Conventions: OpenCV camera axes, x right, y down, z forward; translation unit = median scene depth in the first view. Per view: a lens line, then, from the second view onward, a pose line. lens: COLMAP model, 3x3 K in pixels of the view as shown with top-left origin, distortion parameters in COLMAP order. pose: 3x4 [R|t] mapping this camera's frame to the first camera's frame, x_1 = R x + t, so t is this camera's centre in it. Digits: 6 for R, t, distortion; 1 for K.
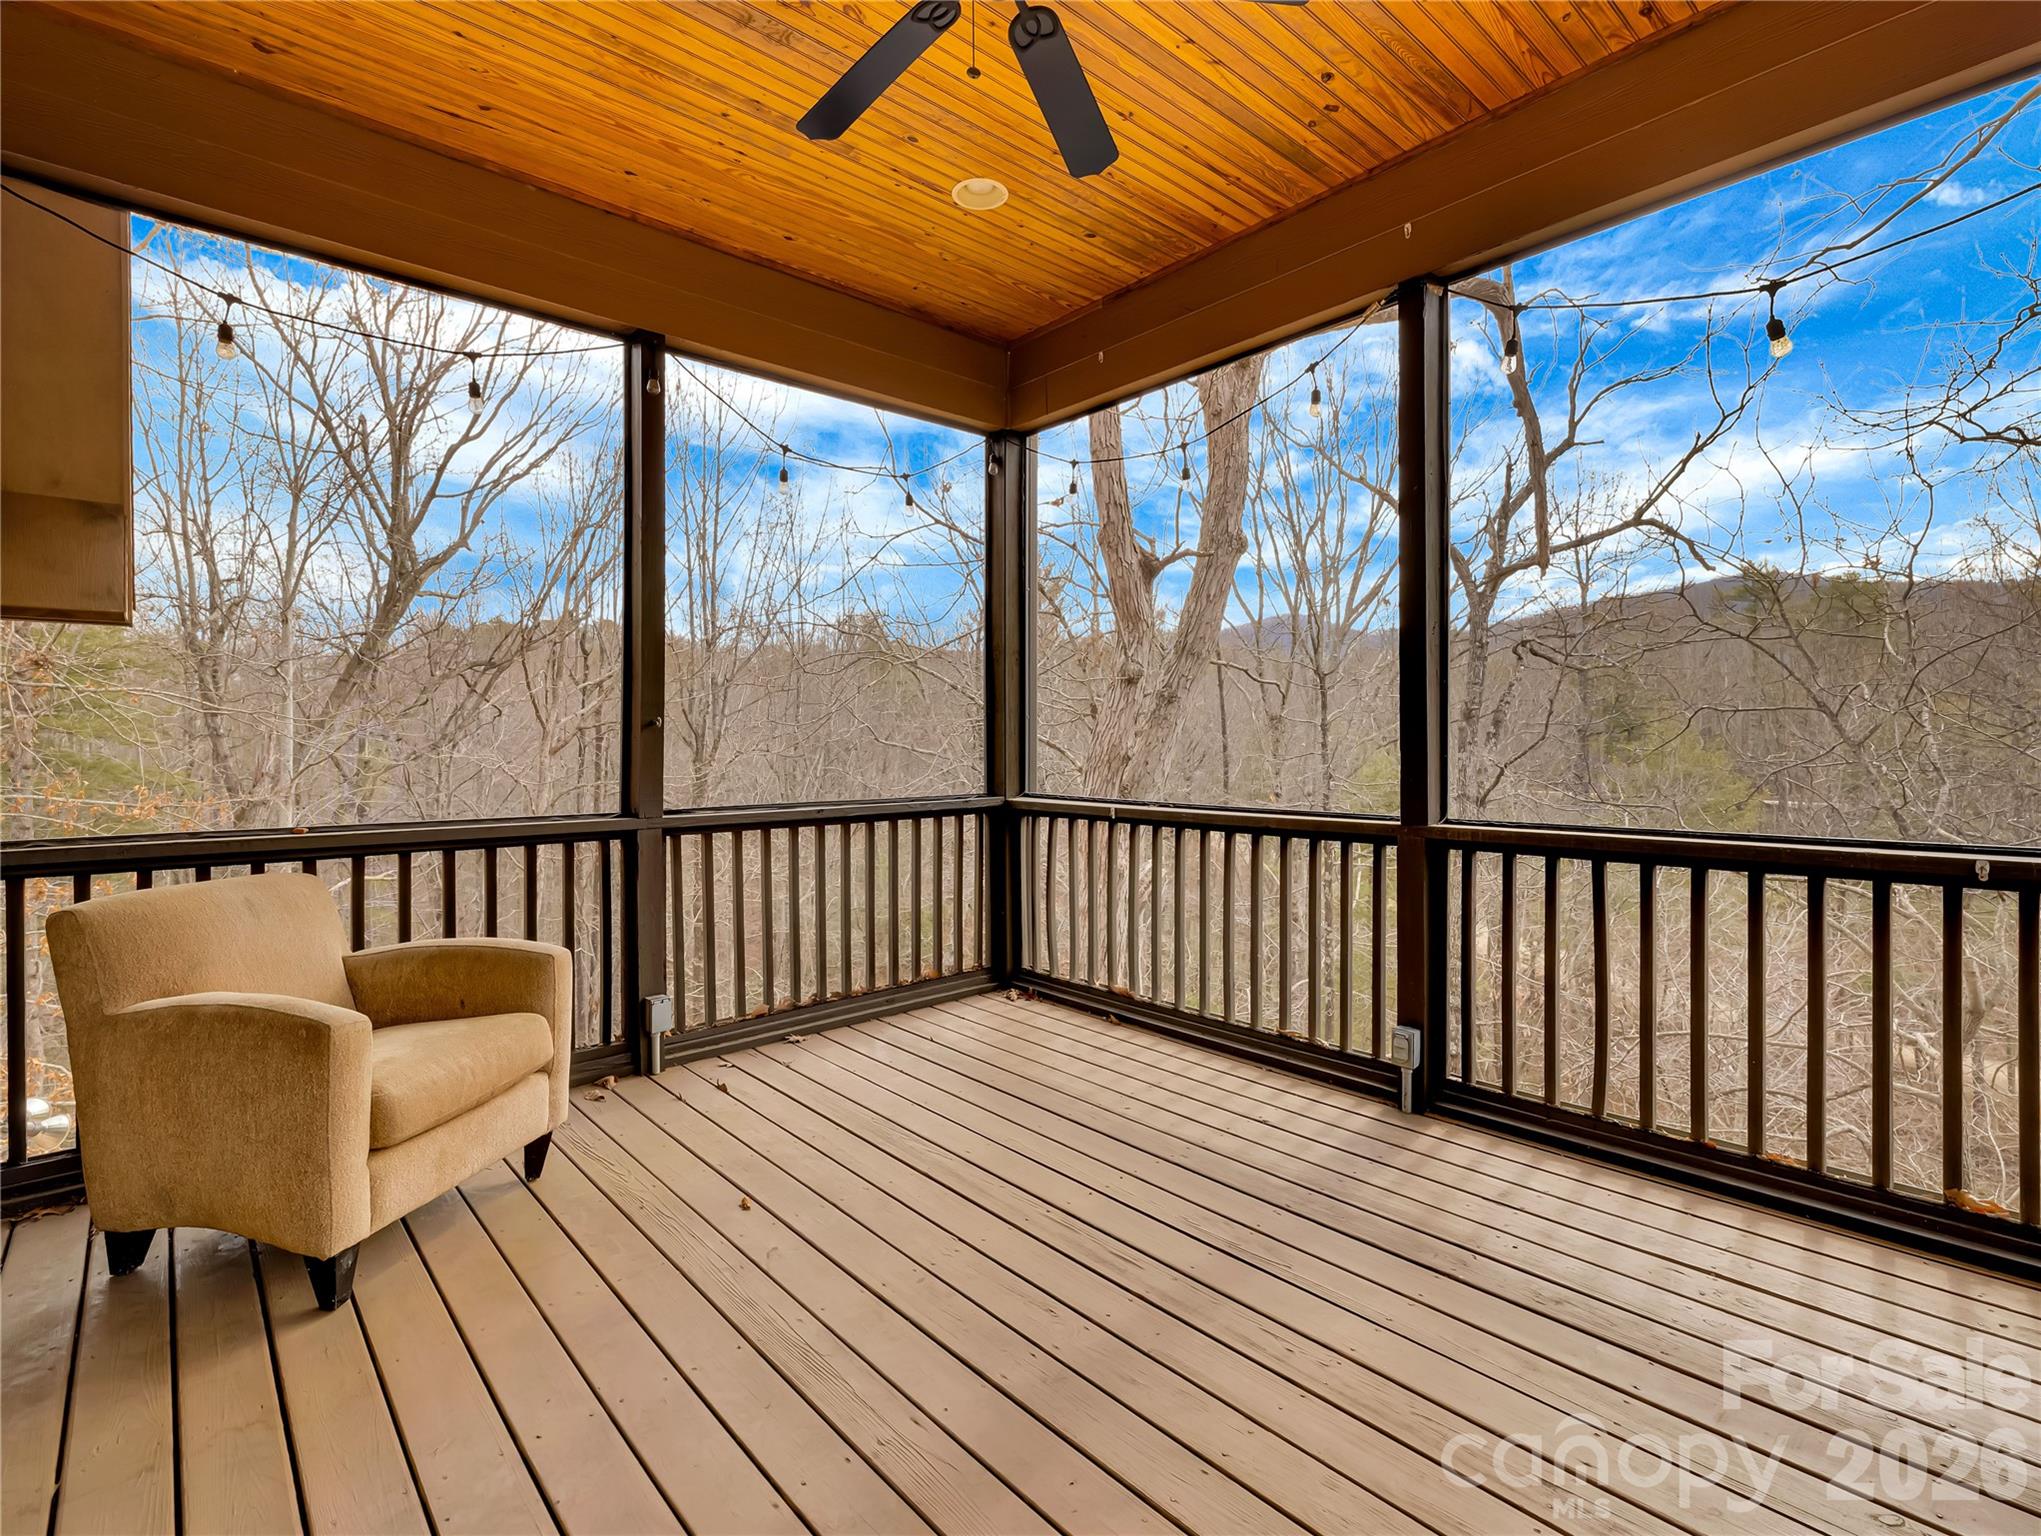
lens RADIAL K [[975.2, 0, 1020.5], [0, 975.2, 768.0], [0, 0, 1]] dist [0.001044, 0.000289]
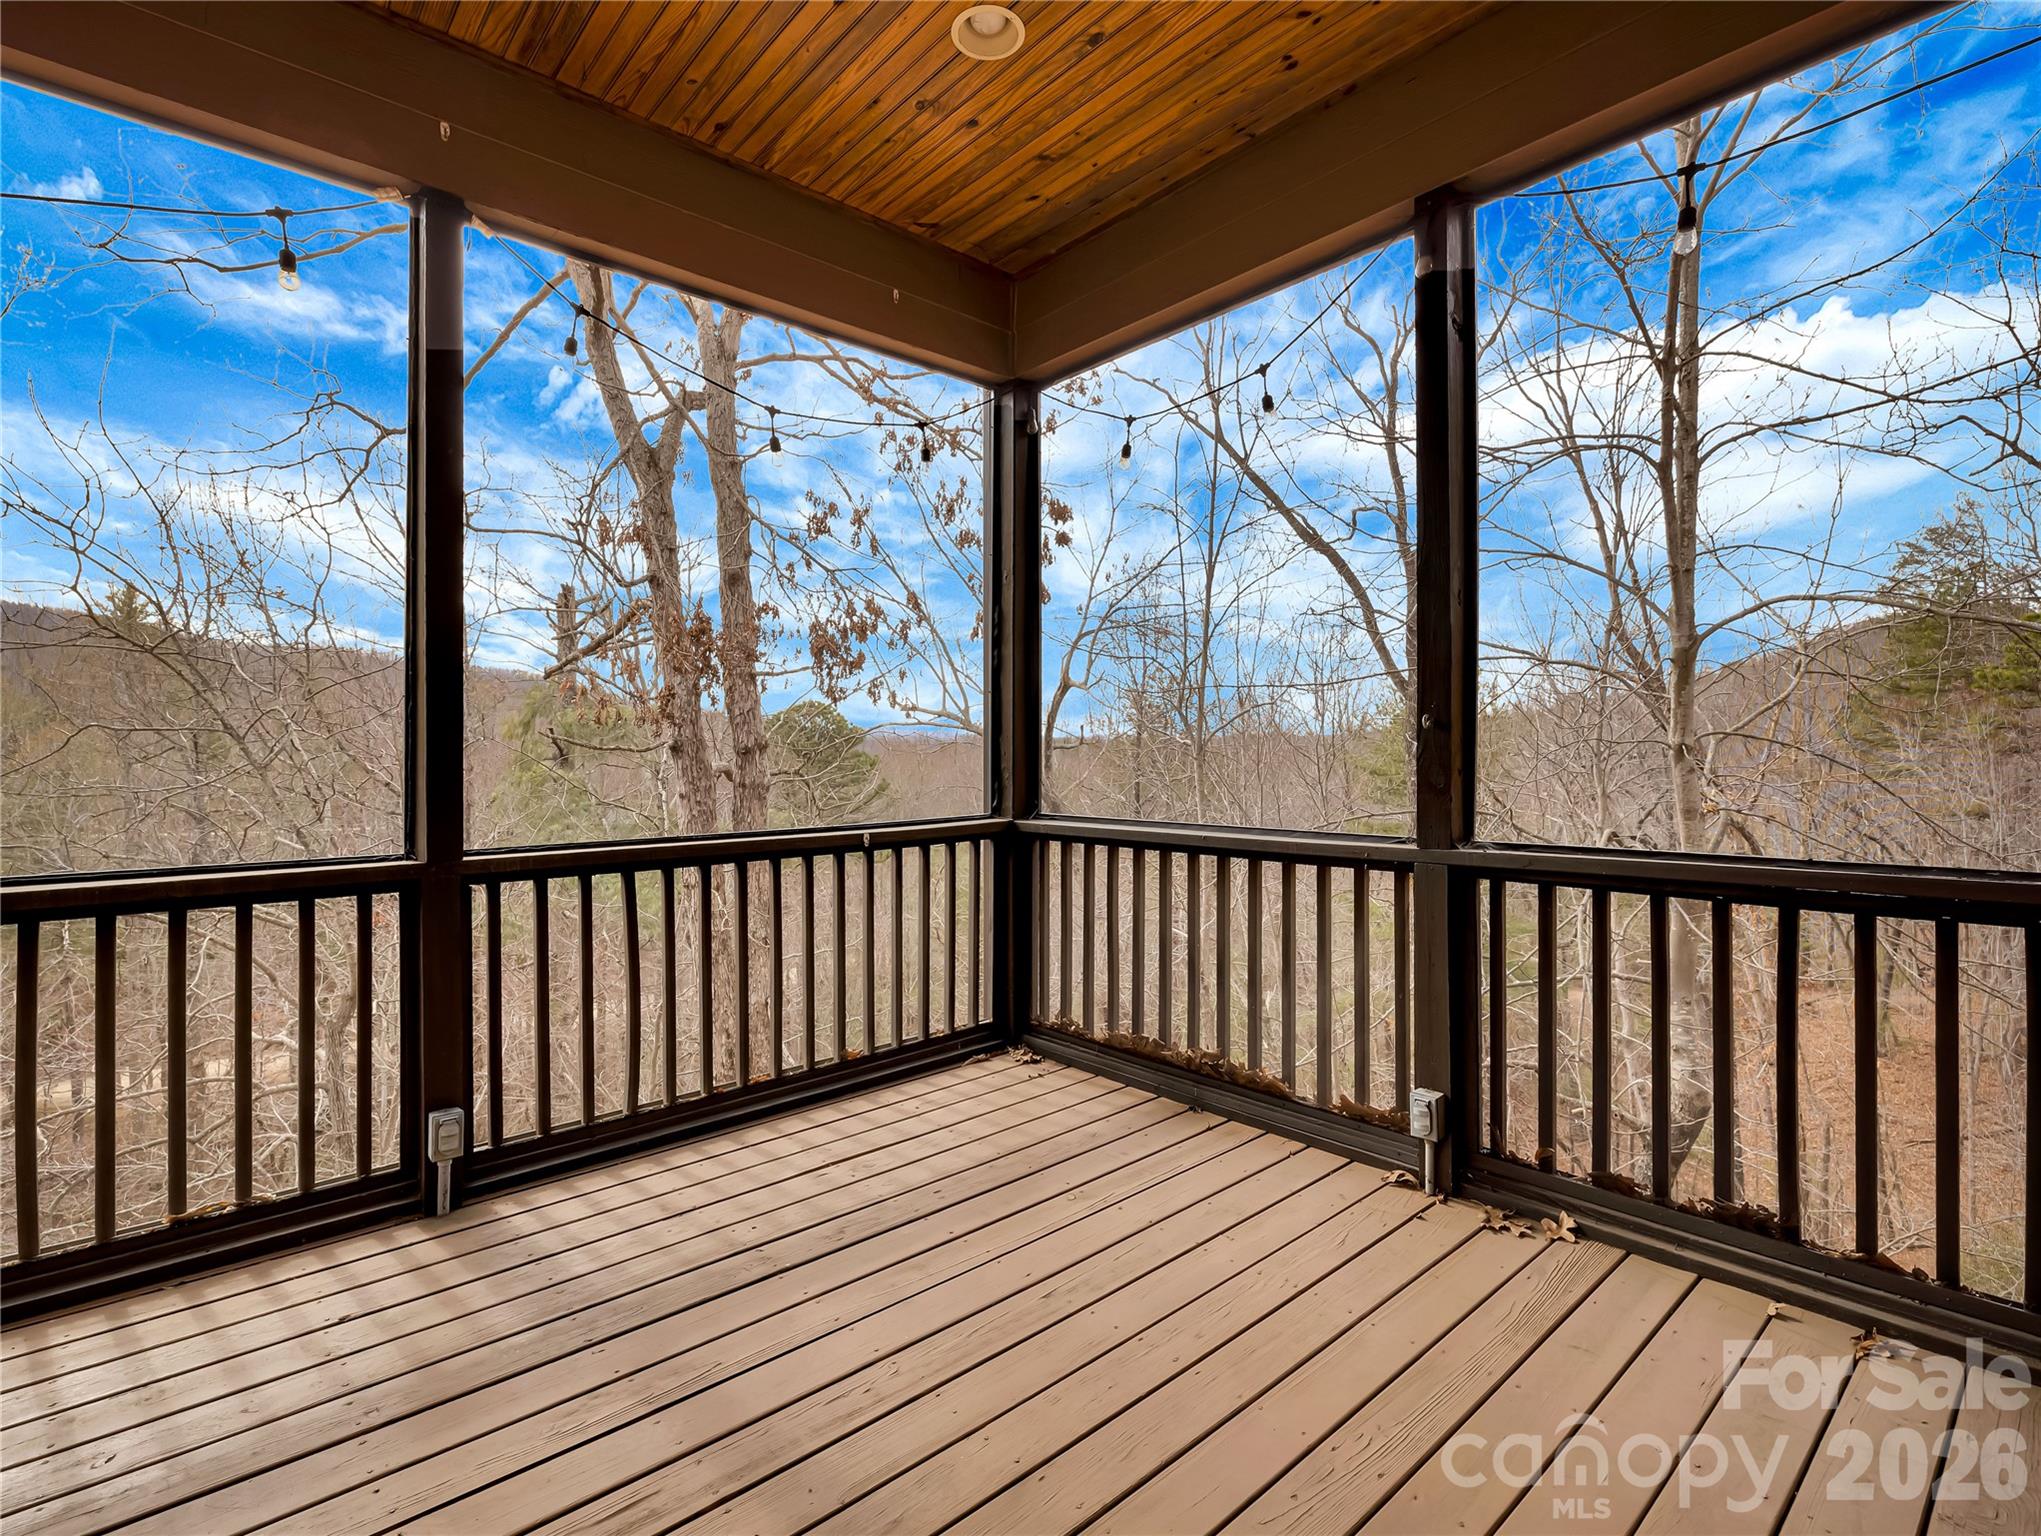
lens RADIAL K [[975.2, 0, 1020.5], [0, 975.2, 768.0], [0, 0, 1]] dist [0.001044, 0.000289]
pose [[-0.005324, 0.000379, 0.999986, -0.459899], [0.028412, 0.999596, -0.000227, -0.004998], [-0.999582, 0.028410, -0.005332, 0.565829]]
